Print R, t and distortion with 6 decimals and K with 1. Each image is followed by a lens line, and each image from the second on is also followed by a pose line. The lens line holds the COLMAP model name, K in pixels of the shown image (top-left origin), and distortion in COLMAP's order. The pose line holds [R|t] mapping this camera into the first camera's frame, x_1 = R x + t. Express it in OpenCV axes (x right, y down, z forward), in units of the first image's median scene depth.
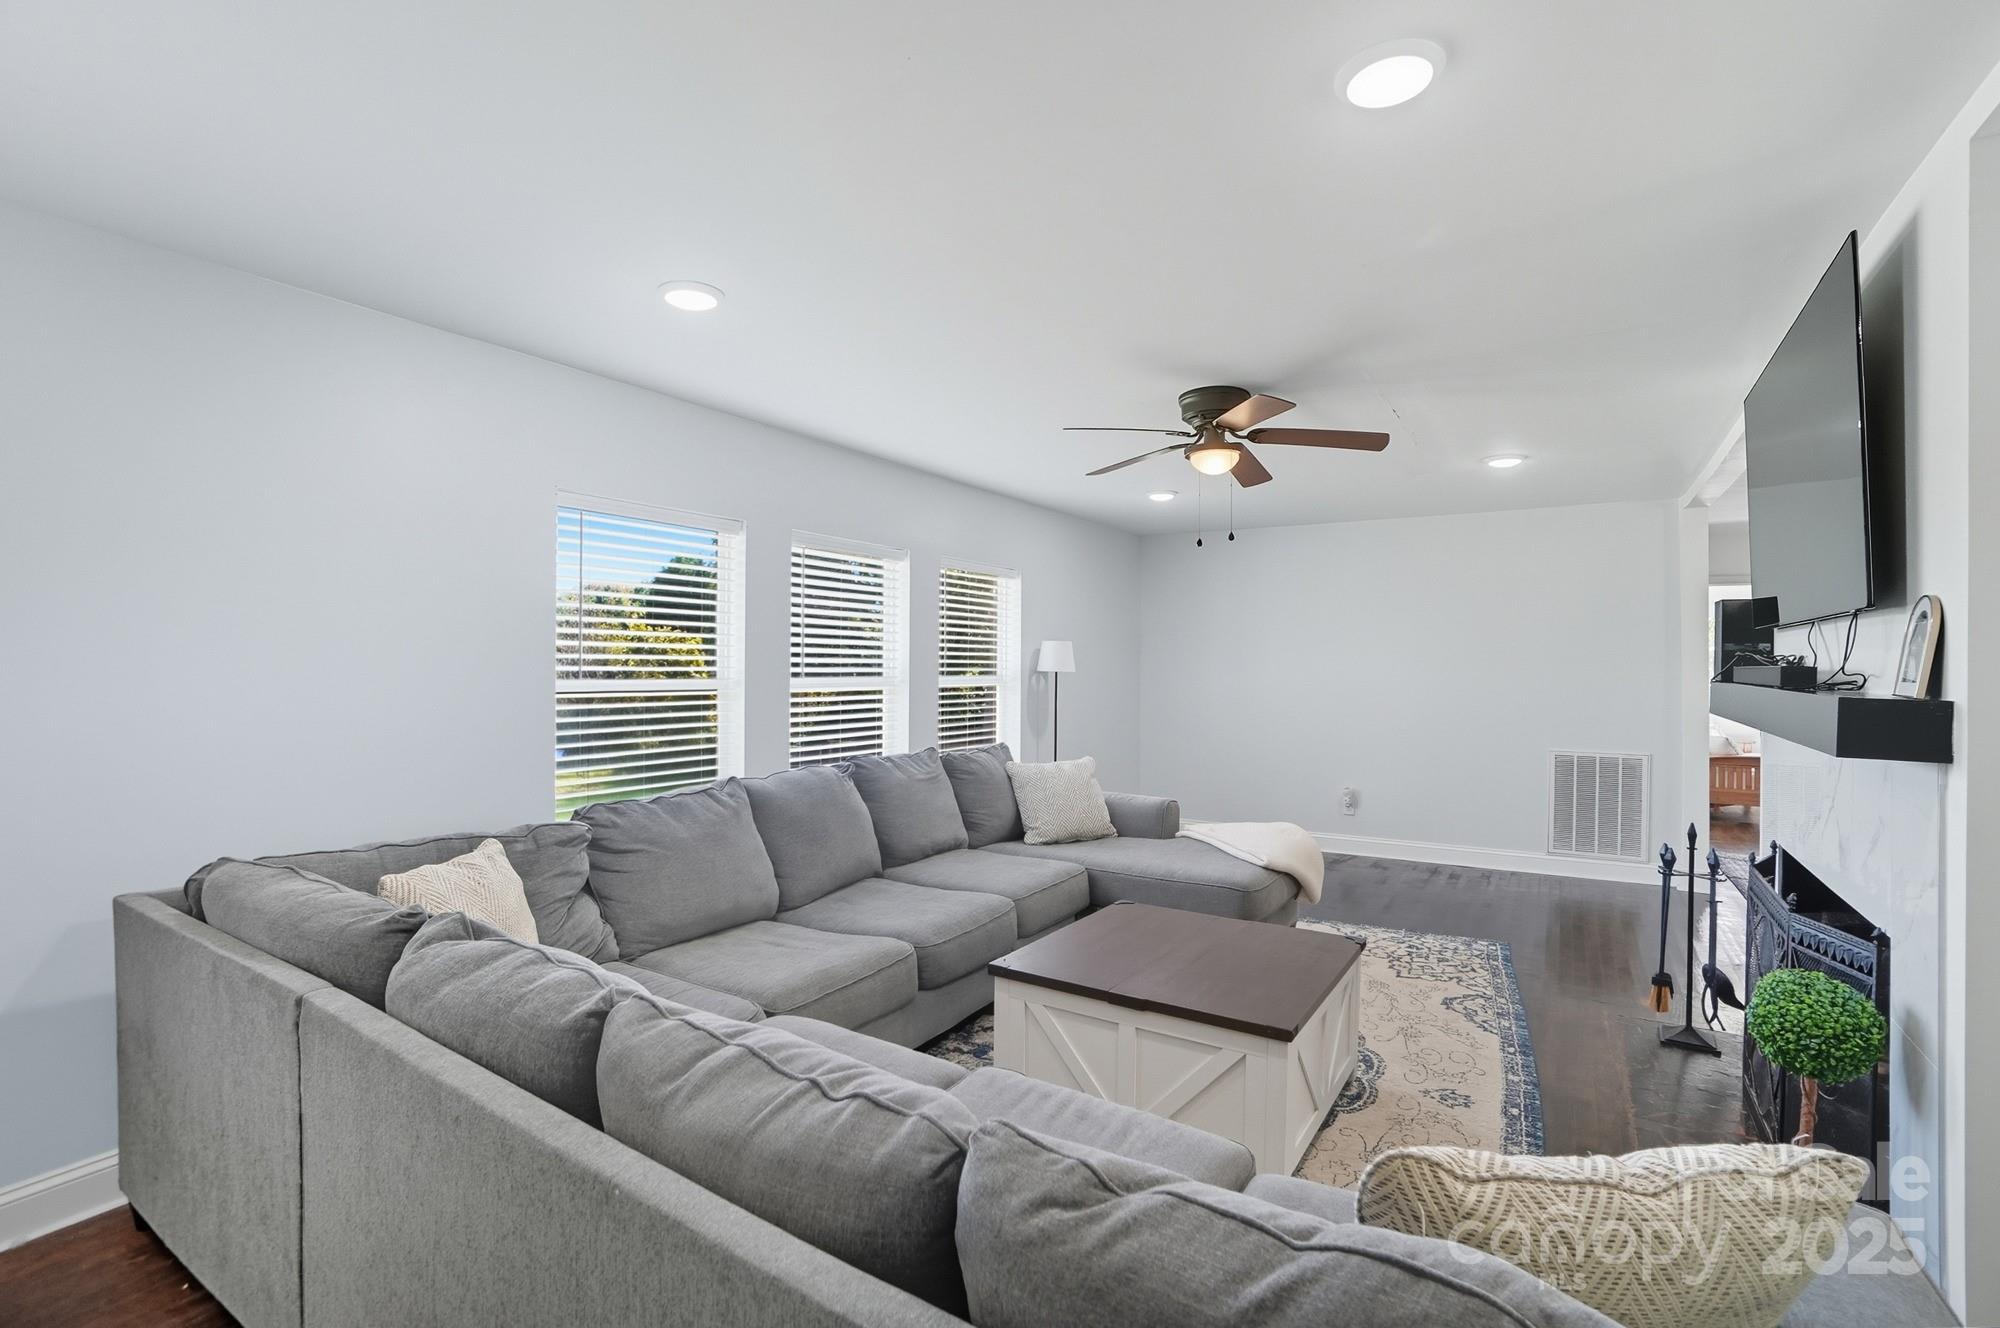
lens RADIAL K [[895.1, 0, 995.2], [0, 895.1, 664.0], [0, 0, 1]] dist [-0.022863, 0.000984]
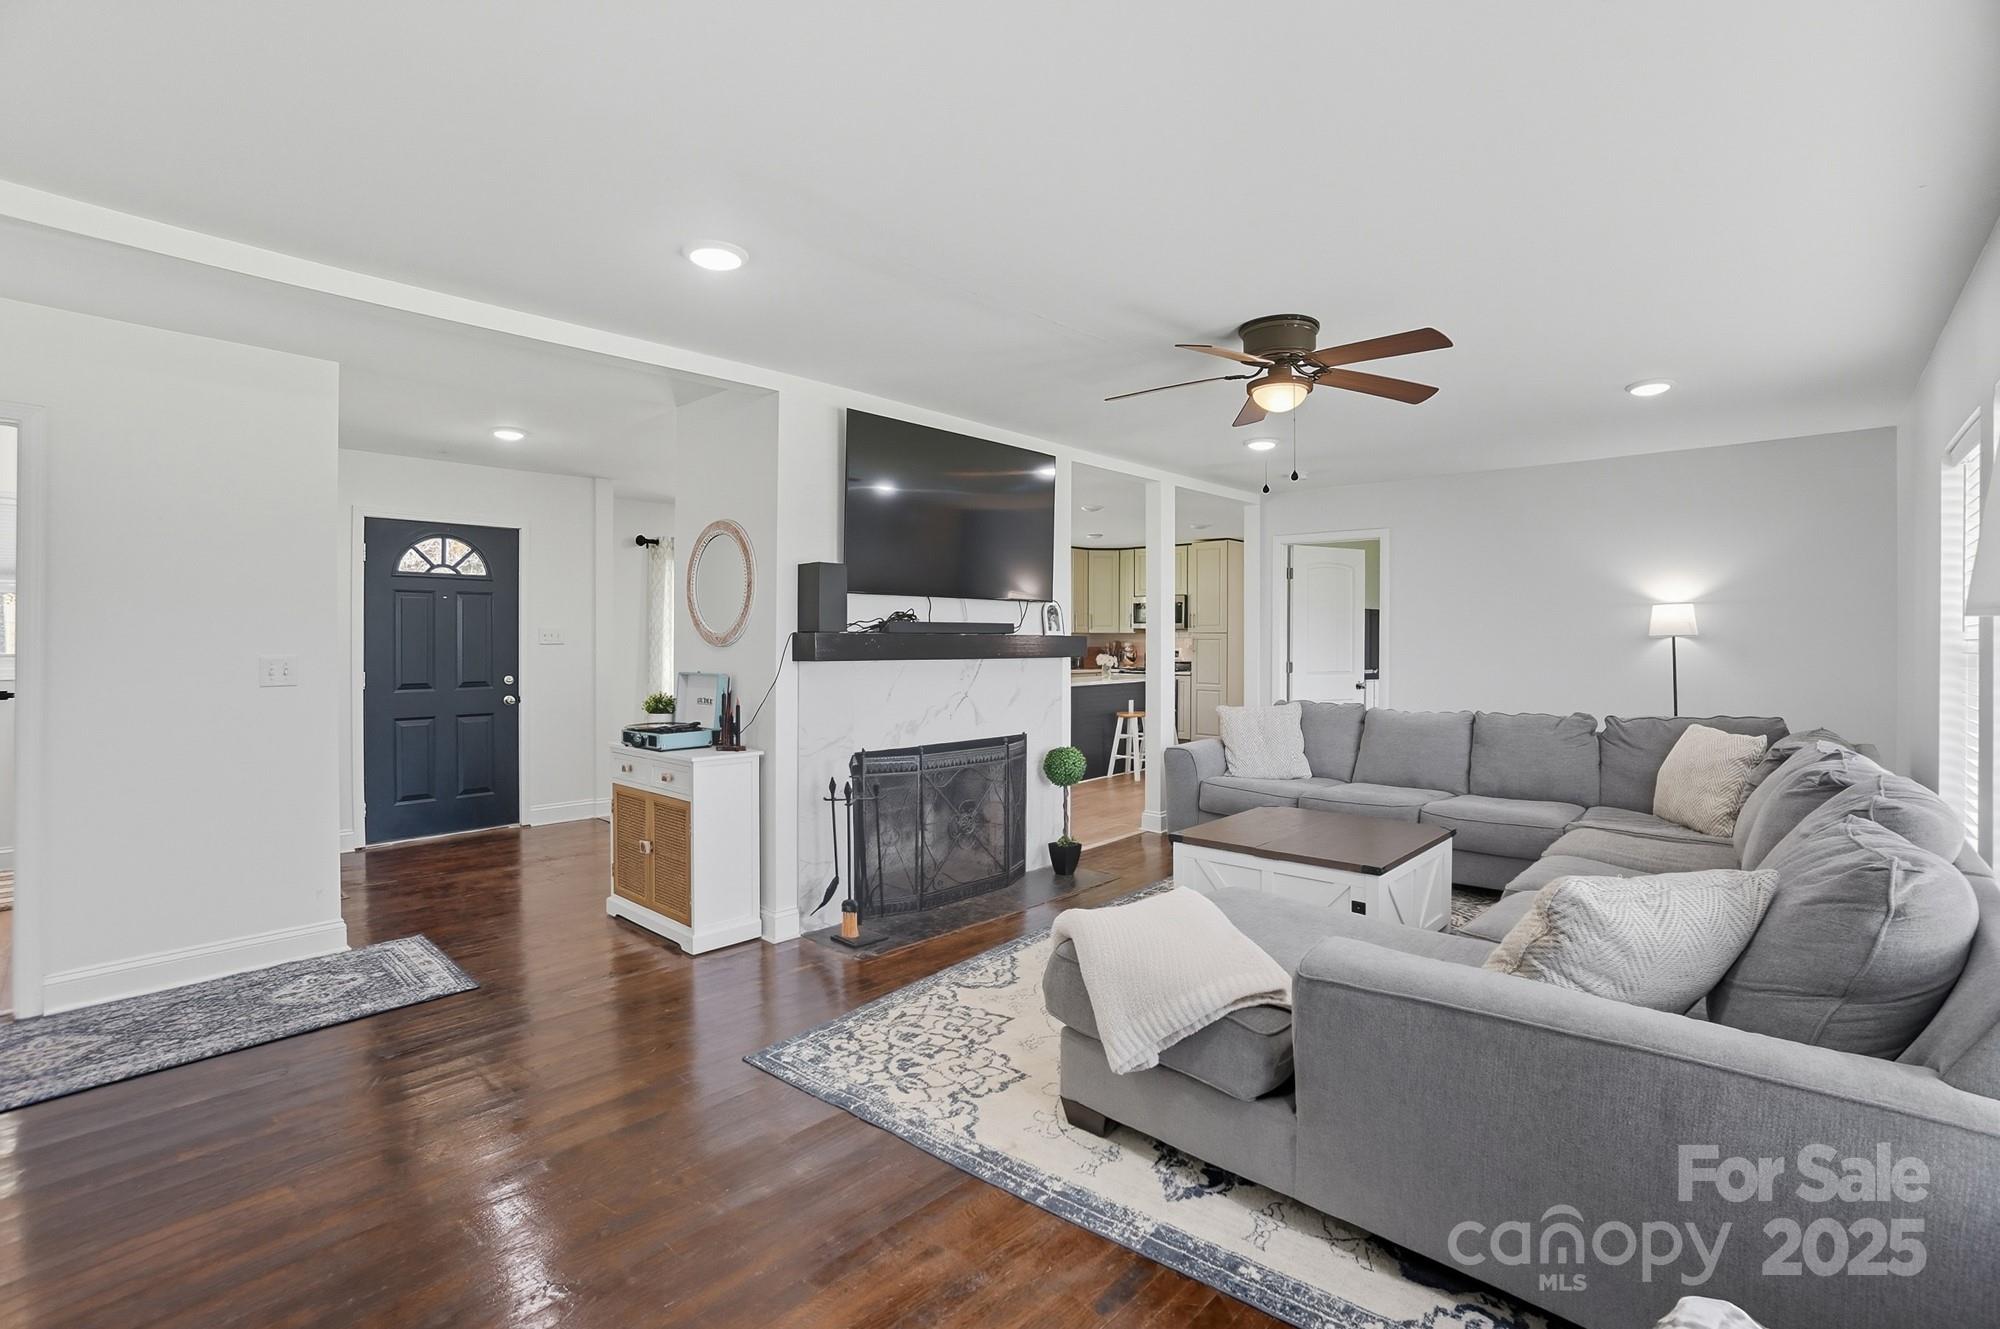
lens RADIAL K [[895.1, 0, 1002.6], [0, 895.1, 658.5], [0, 0, 1]] dist [-0.022863, 0.000984]
pose [[-0.985934, -0.013843, 0.166558, 0.325240], [-0.010104, 0.999678, 0.023275, 0.019205], [-0.166827, 0.021265, -0.985757, 1.706289]]
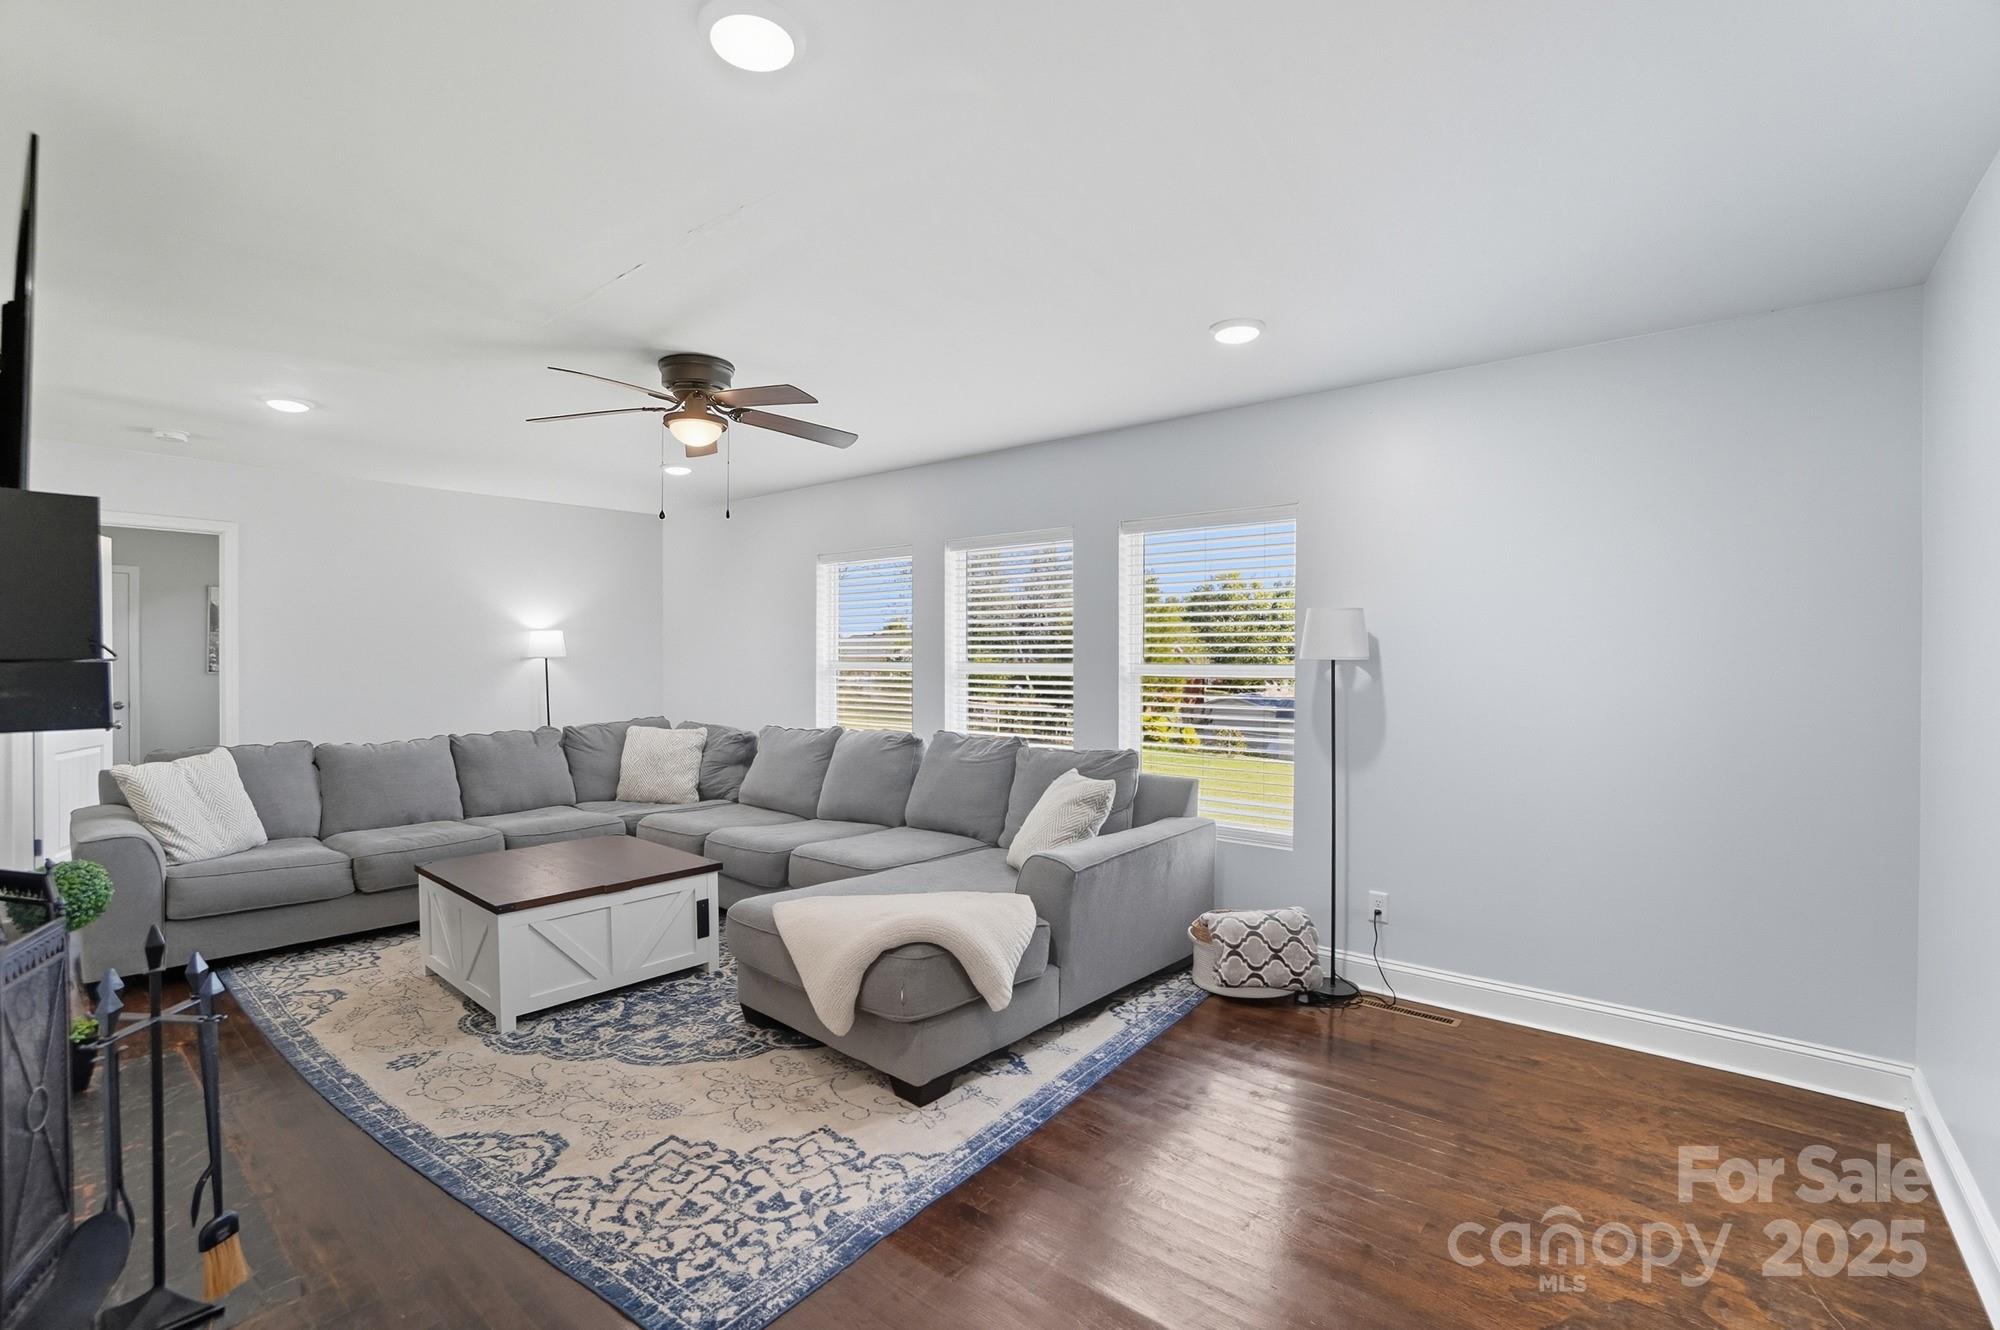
lens RADIAL K [[895.1, 0, 1003.7], [0, 895.1, 666.6], [0, 0, 1]] dist [-0.022863, 0.000984]
pose [[-0.134485, -0.001836, -0.990914, 1.002646], [-0.002019, 0.999997, -0.001578, 0.023695], [0.990914, 0.001788, -0.134488, 1.269758]]
